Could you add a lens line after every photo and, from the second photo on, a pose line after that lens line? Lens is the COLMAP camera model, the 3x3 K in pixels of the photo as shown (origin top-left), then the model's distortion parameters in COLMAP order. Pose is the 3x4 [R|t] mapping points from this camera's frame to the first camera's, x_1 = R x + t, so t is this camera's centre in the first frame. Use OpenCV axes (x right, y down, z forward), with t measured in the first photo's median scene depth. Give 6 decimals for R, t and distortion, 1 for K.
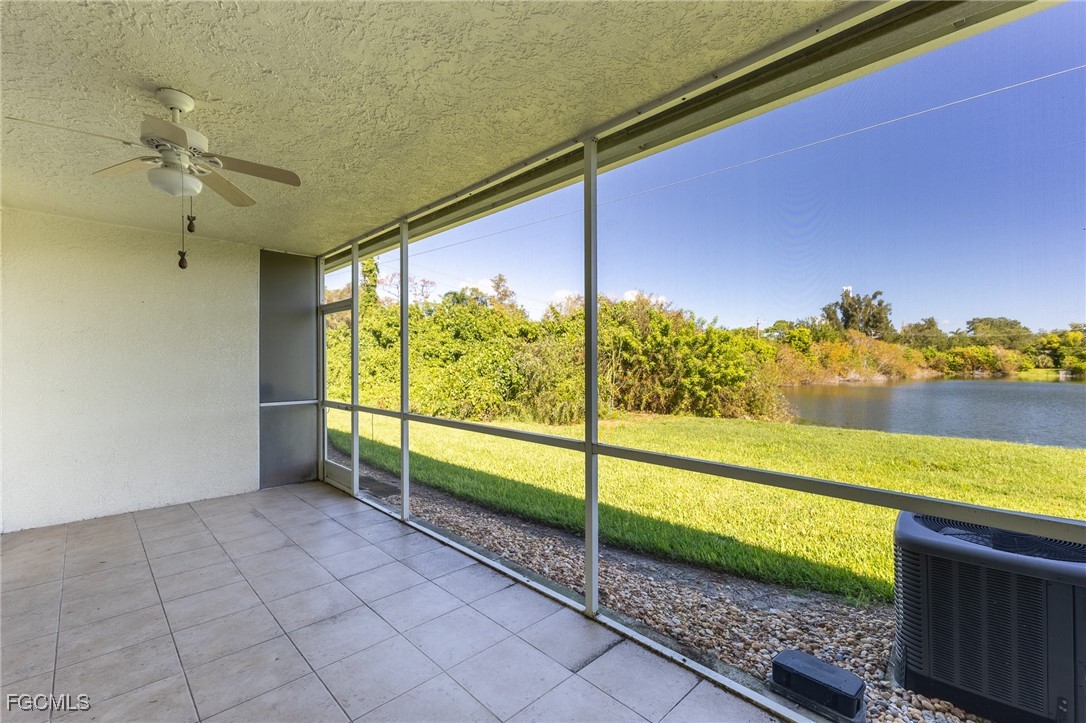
lens RADIAL K [[468.0, 0, 540.8], [0, 468.0, 355.1], [0, 0, 1]] dist [0.014336, -0.002635]
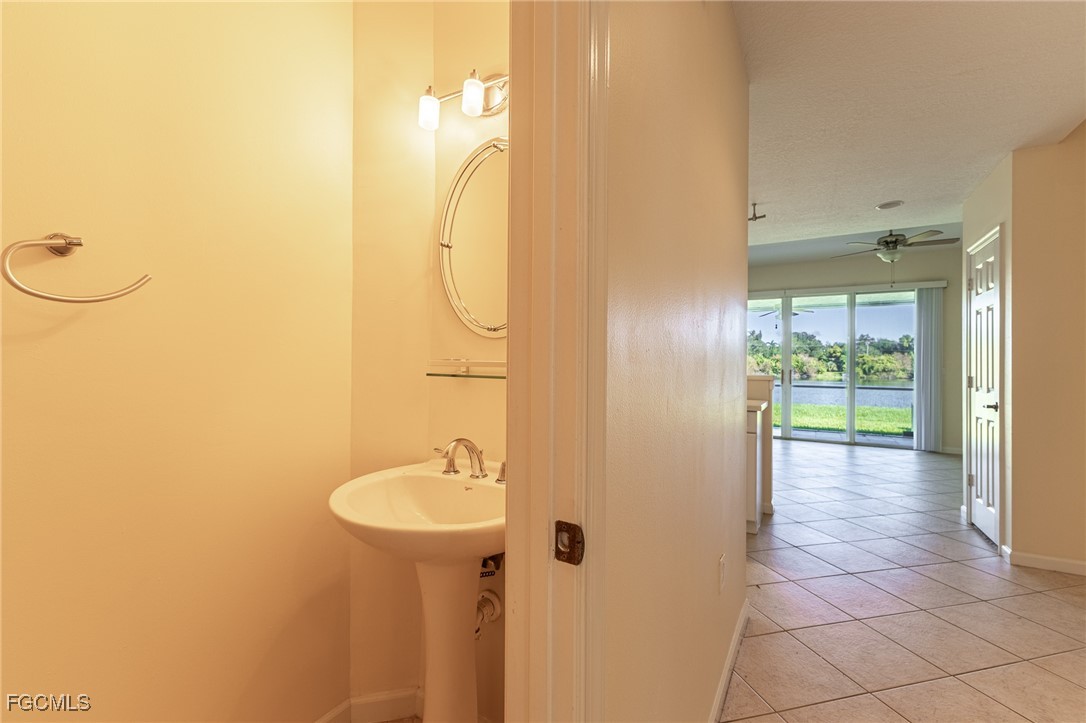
lens RADIAL K [[468.0, 0, 543.3], [0, 468.0, 360.9], [0, 0, 1]] dist [0.014336, -0.002635]
pose [[0.961136, 0.010894, 0.275859, -0.097846], [-0.013028, 0.999898, 0.005903, 0.000395], [-0.275766, -0.009268, 0.961180, -0.052665]]
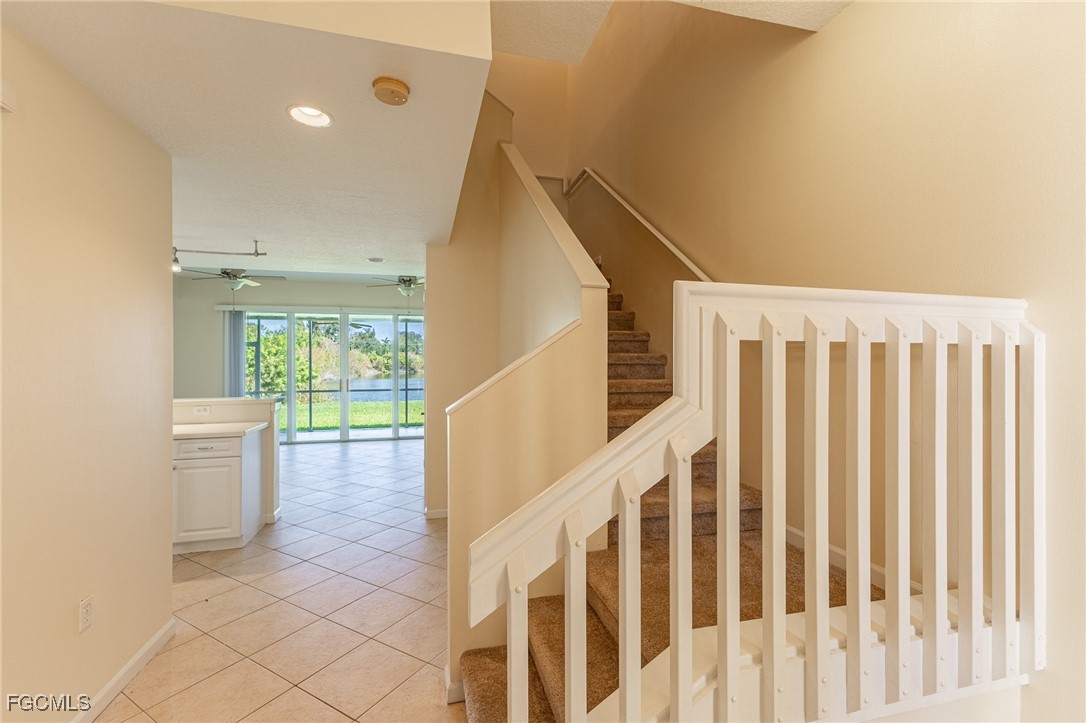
lens RADIAL K [[468.0, 0, 542.6], [0, 468.0, 359.2], [0, 0, 1]] dist [0.014336, -0.002635]
pose [[0.494718, 0.002496, 0.869050, -0.094151], [-0.006723, 0.999977, 0.000954, -0.002392], [-0.869028, -0.006314, 0.494723, -0.064133]]
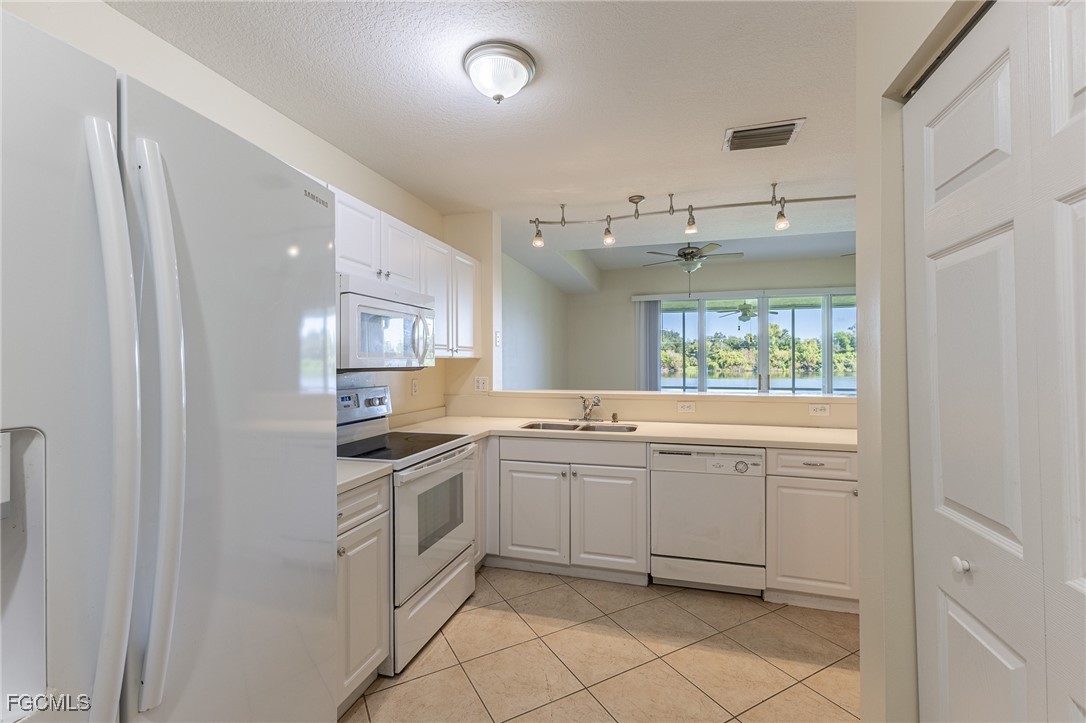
lens RADIAL K [[468.0, 0, 542.9], [0, 468.0, 360.4], [0, 0, 1]] dist [0.014336, -0.002635]
pose [[0.863672, 0.000163, 0.504055, -0.105062], [-0.005882, 0.999935, 0.009755, -0.001016], [-0.504021, -0.011390, 0.863617, -0.033330]]
